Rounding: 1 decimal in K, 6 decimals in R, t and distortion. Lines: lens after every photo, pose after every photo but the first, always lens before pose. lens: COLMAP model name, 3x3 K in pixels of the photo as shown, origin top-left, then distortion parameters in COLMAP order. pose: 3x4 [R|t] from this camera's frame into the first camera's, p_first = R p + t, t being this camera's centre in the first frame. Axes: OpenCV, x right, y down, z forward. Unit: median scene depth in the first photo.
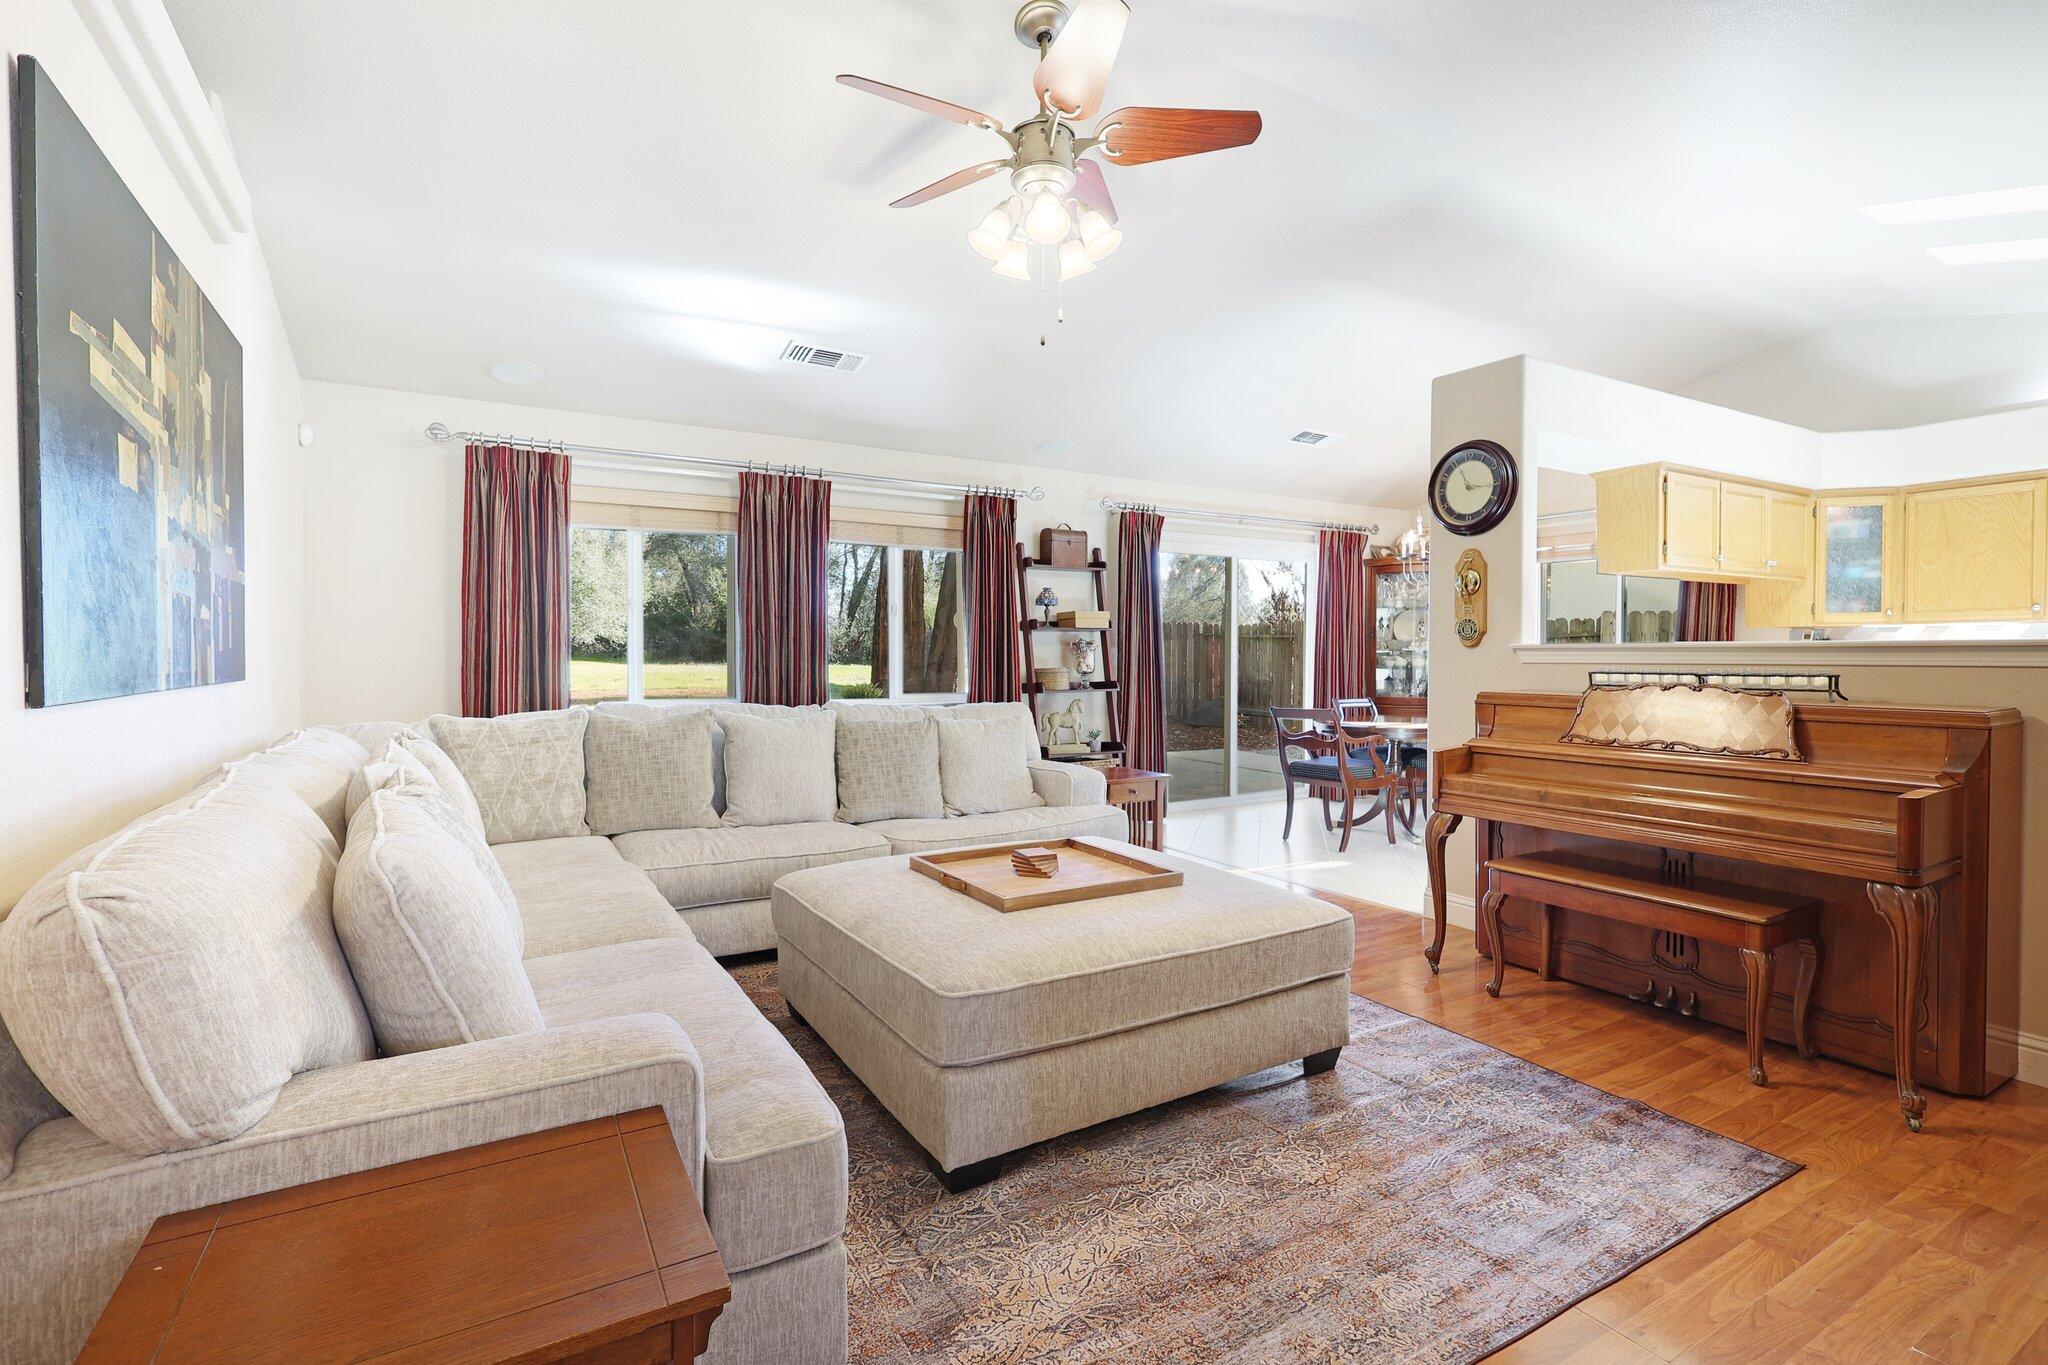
lens RADIAL K [[948.1, 0, 1029.2], [0, 948.1, 676.4], [0, 0, 1]] dist [-0.001797, 0.001451]
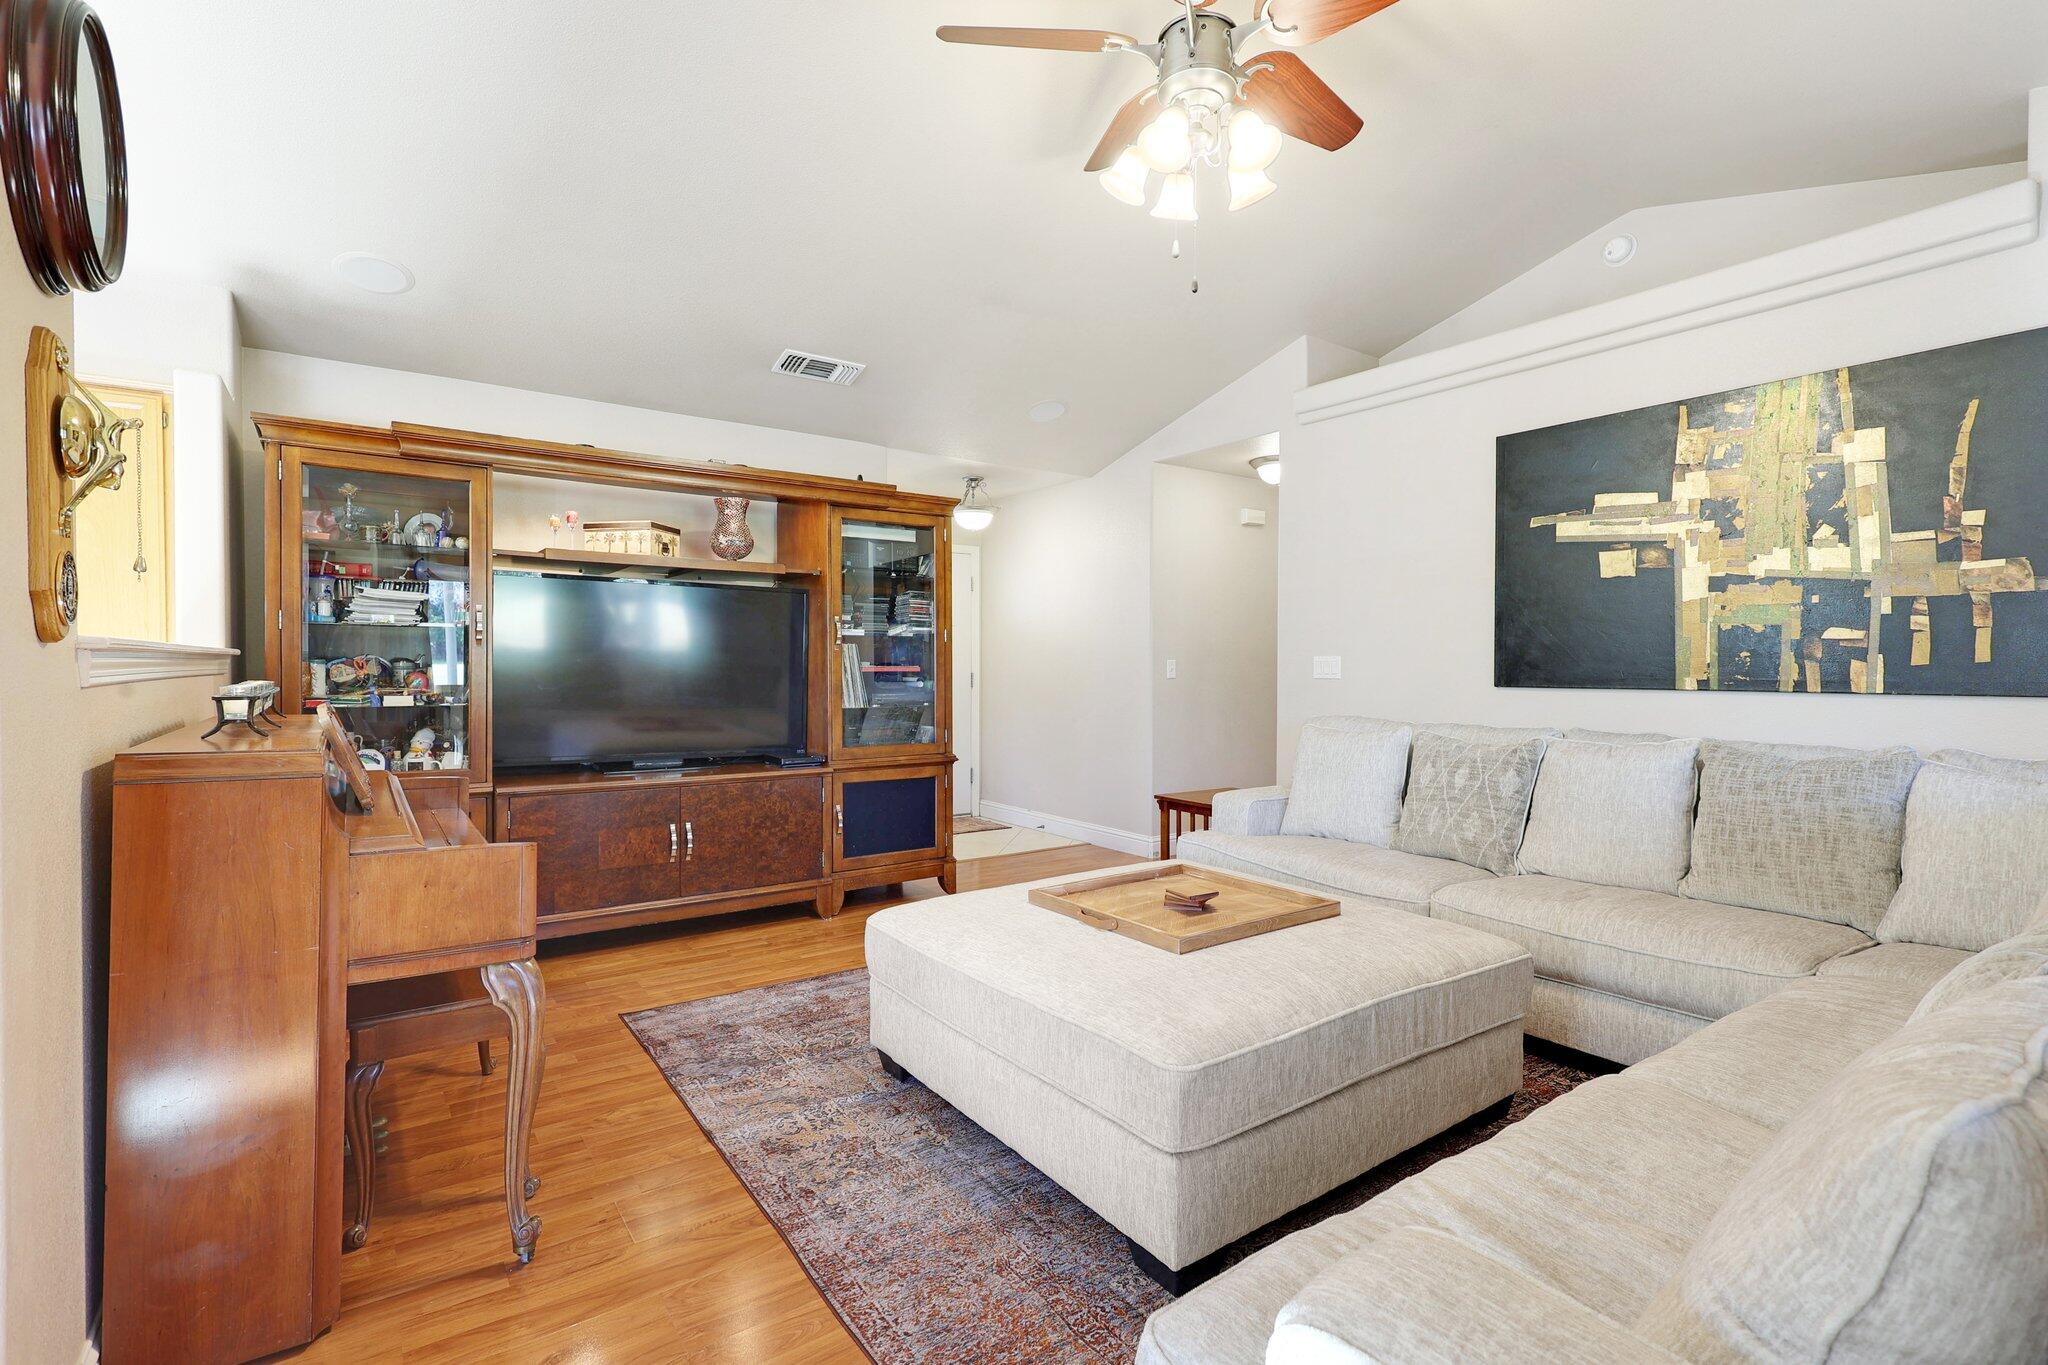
lens RADIAL K [[948.1, 0, 1018.7], [0, 948.1, 682.9], [0, 0, 1]] dist [-0.001797, 0.001451]
pose [[-0.997676, -0.001298, -0.068126, 0.145606], [-0.004153, 0.999118, 0.041781, -0.027802], [0.068012, 0.041966, -0.996802, 1.187078]]
